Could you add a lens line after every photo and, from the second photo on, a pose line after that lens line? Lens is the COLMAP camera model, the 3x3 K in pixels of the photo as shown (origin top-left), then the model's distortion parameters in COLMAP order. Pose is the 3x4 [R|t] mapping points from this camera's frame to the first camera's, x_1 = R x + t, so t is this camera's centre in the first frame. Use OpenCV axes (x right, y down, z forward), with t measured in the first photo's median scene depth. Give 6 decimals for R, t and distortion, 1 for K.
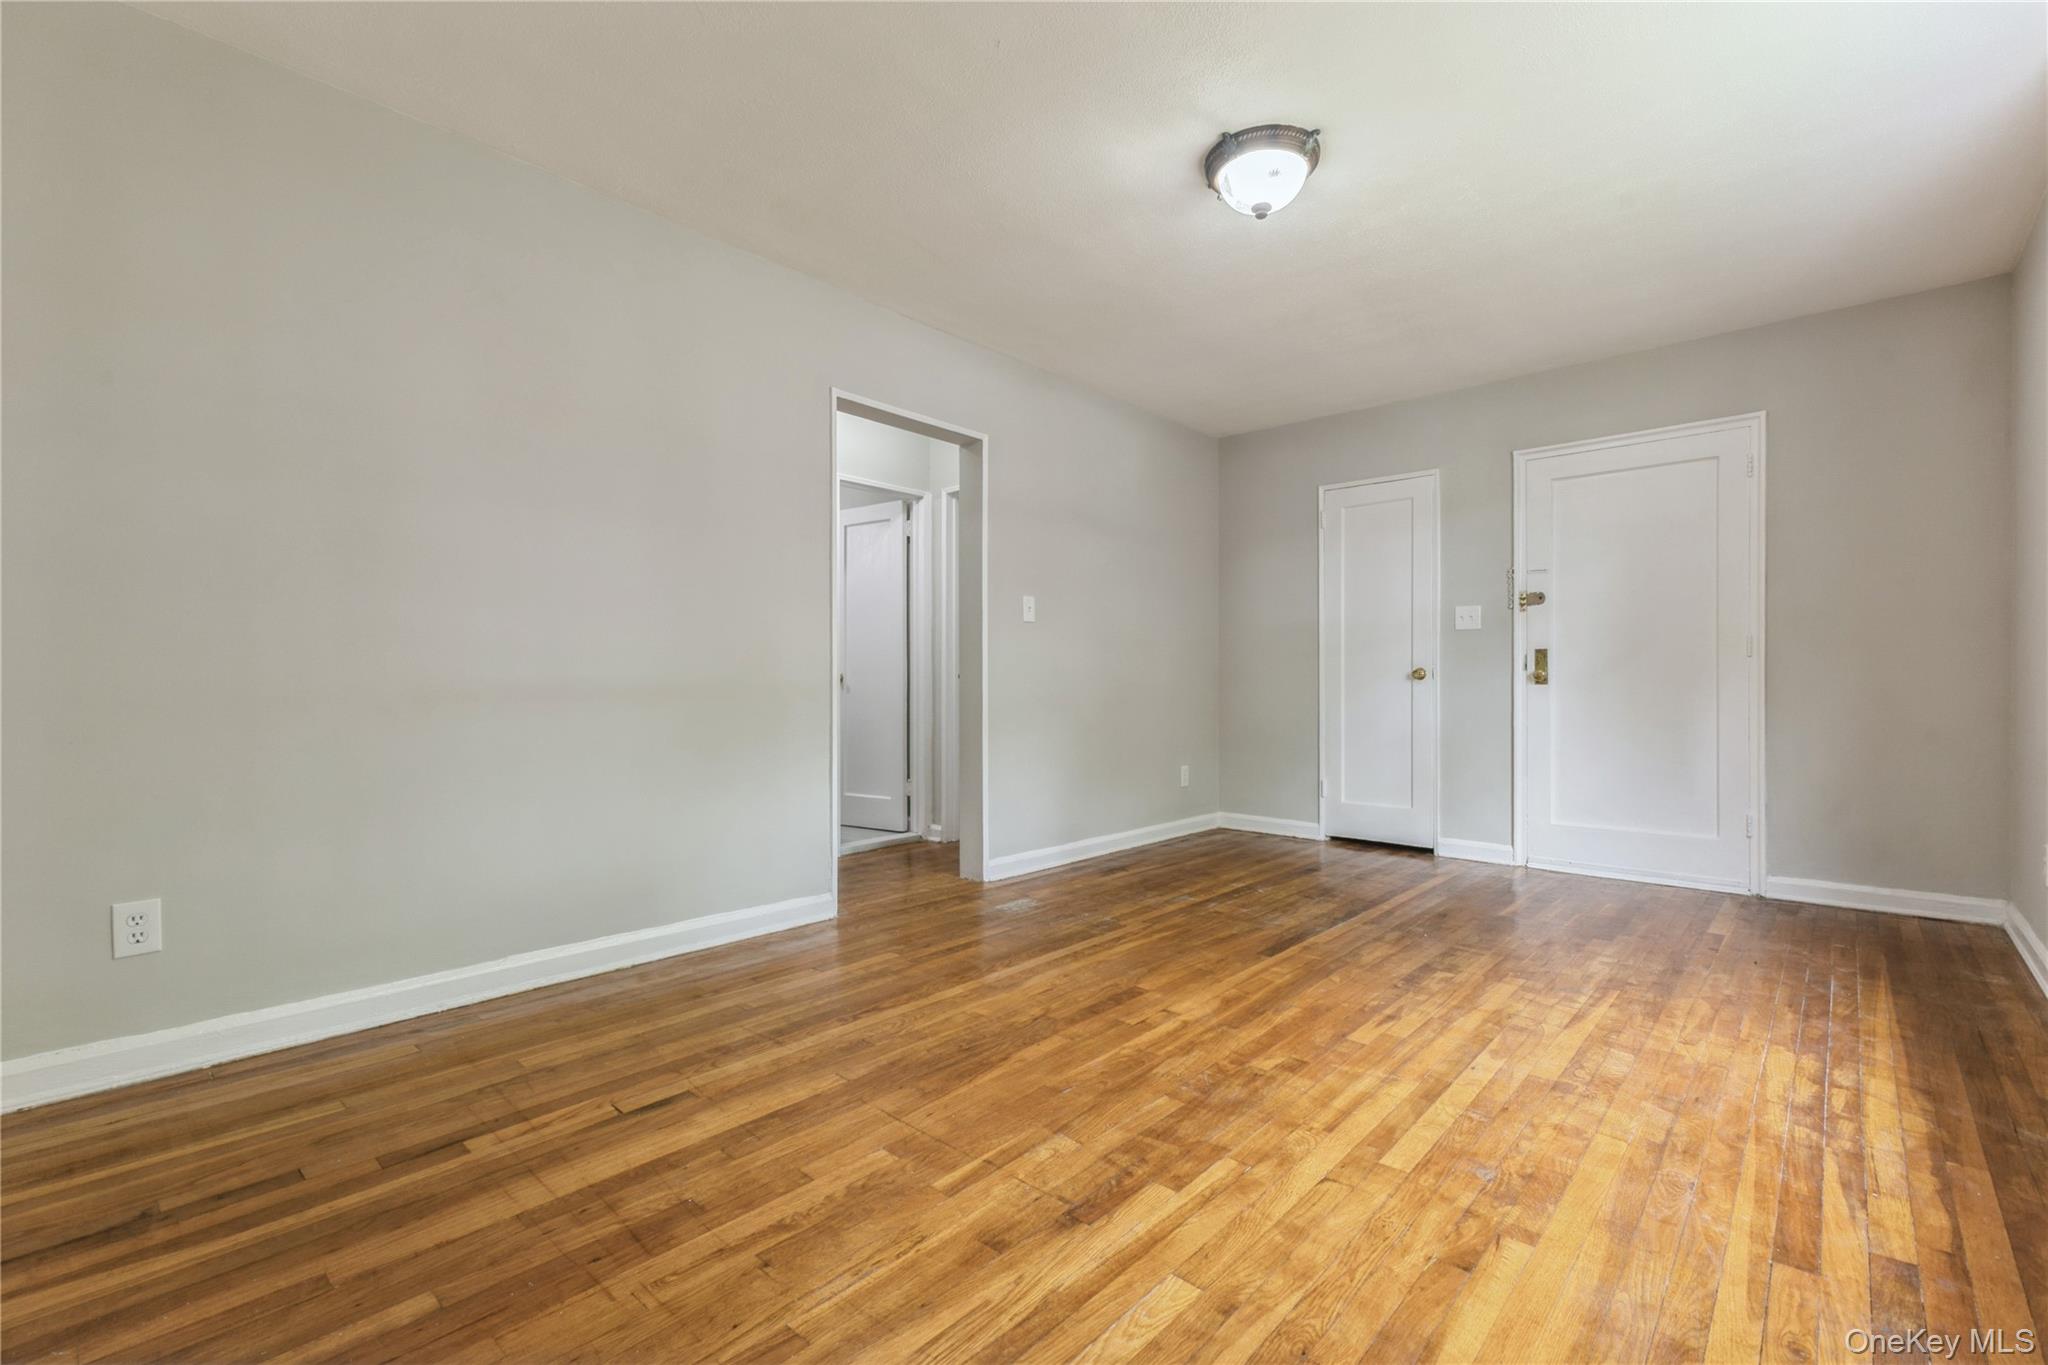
lens RADIAL K [[910.7, 0, 1024.0], [0, 910.7, 682.5], [0, 0, 1]] dist [-0.000100, -0.004986]
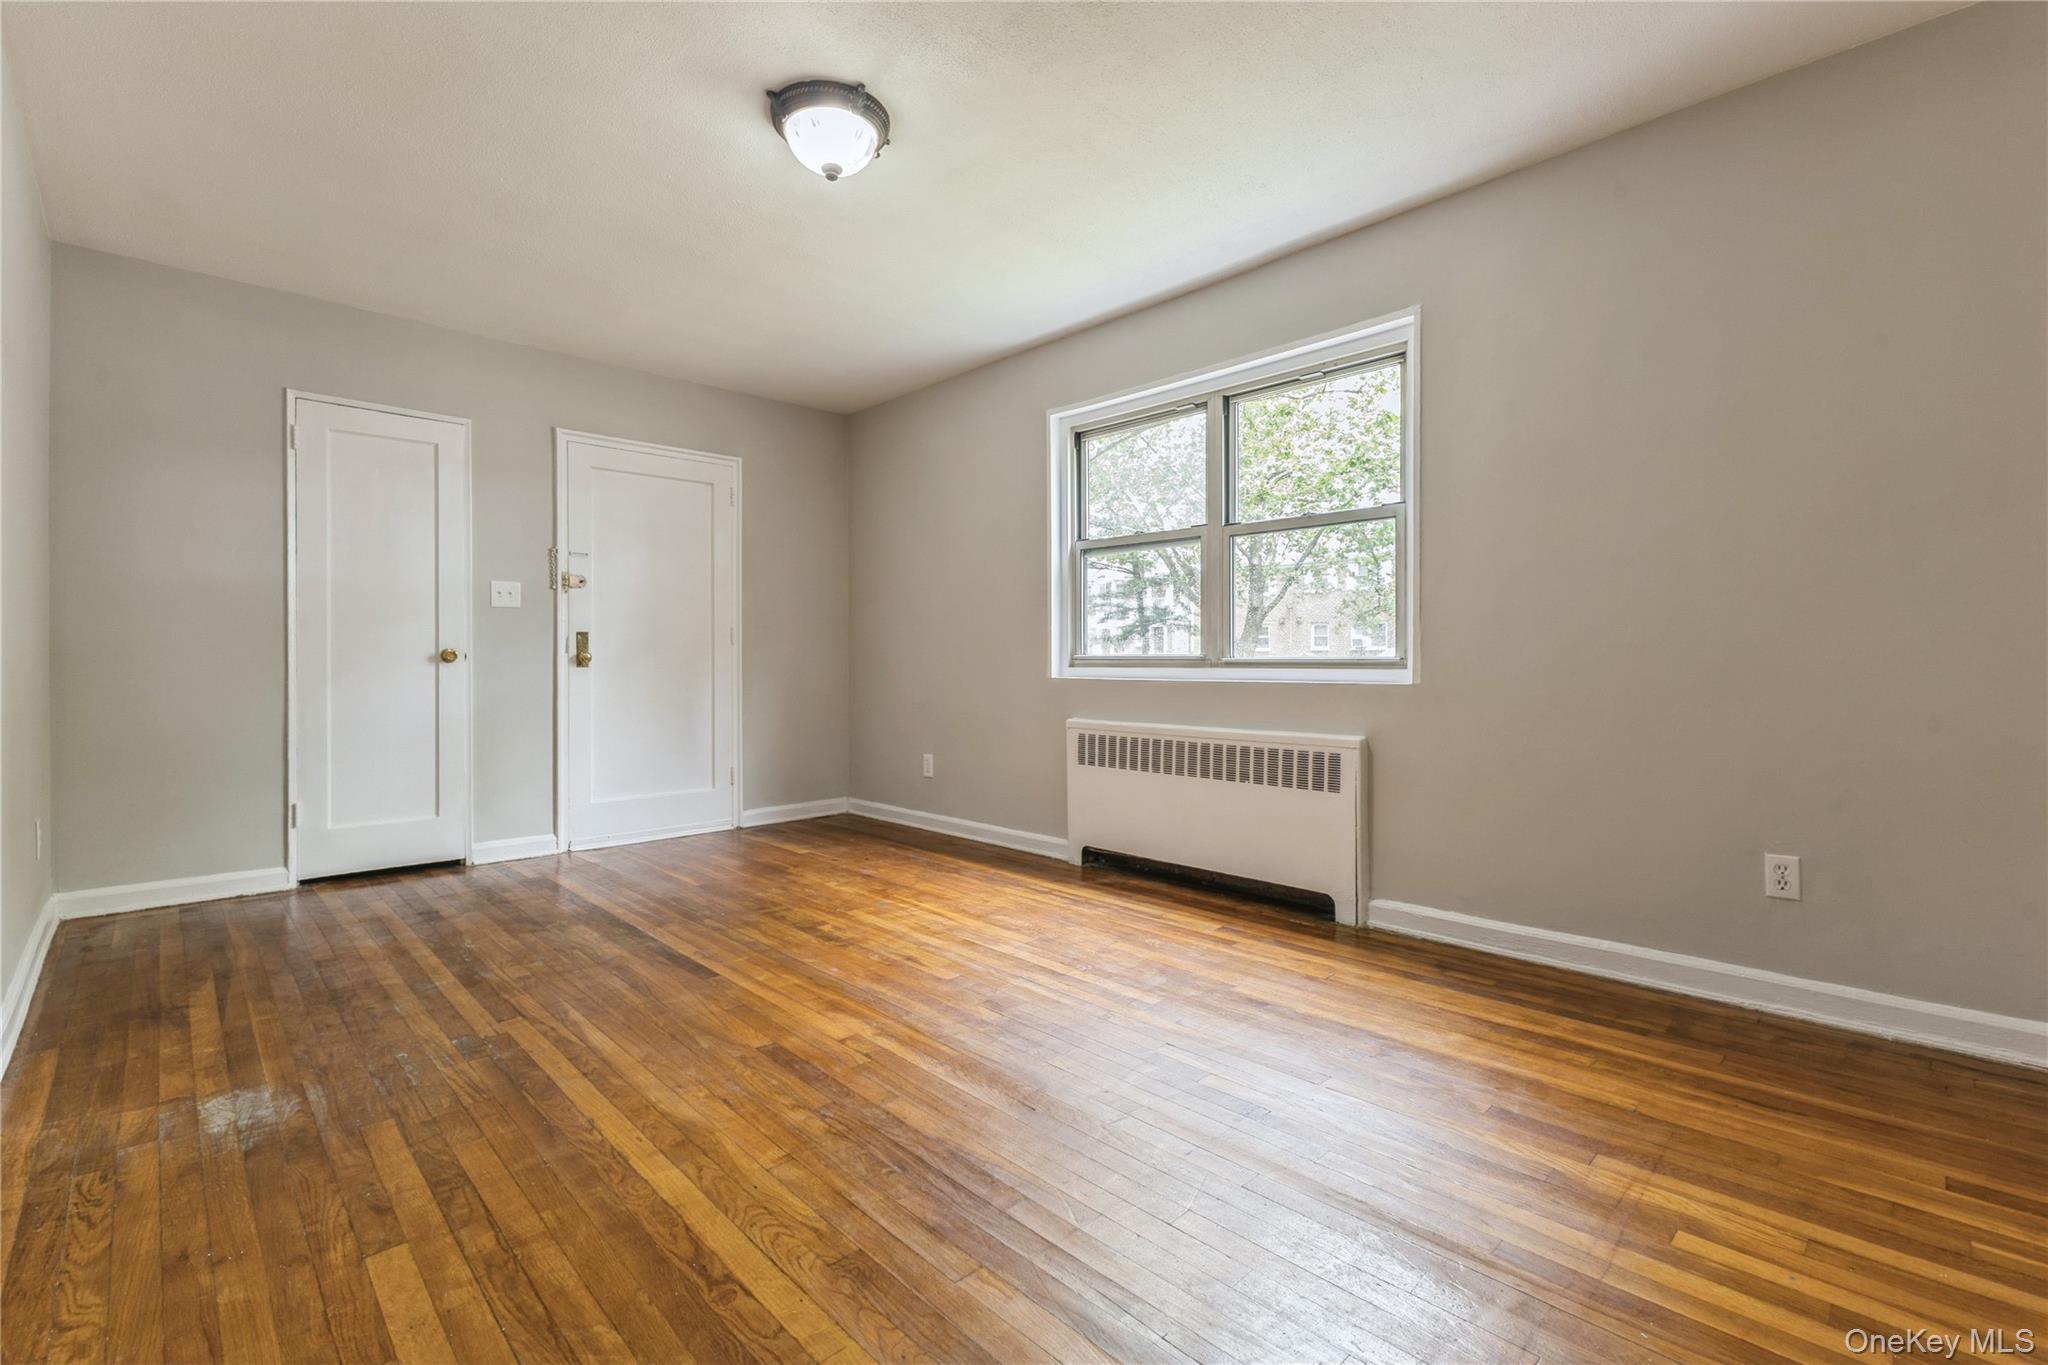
lens RADIAL K [[877.7, 0, 1076.1], [0, 877.7, 659.4], [0, 0, 1]] dist [-0.002569, -0.000322]
pose [[0.034978, 0.002658, 0.999385, -0.824979], [0.004560, 0.999986, -0.002819, -0.001979], [-0.999378, 0.004655, 0.034965, 0.904810]]
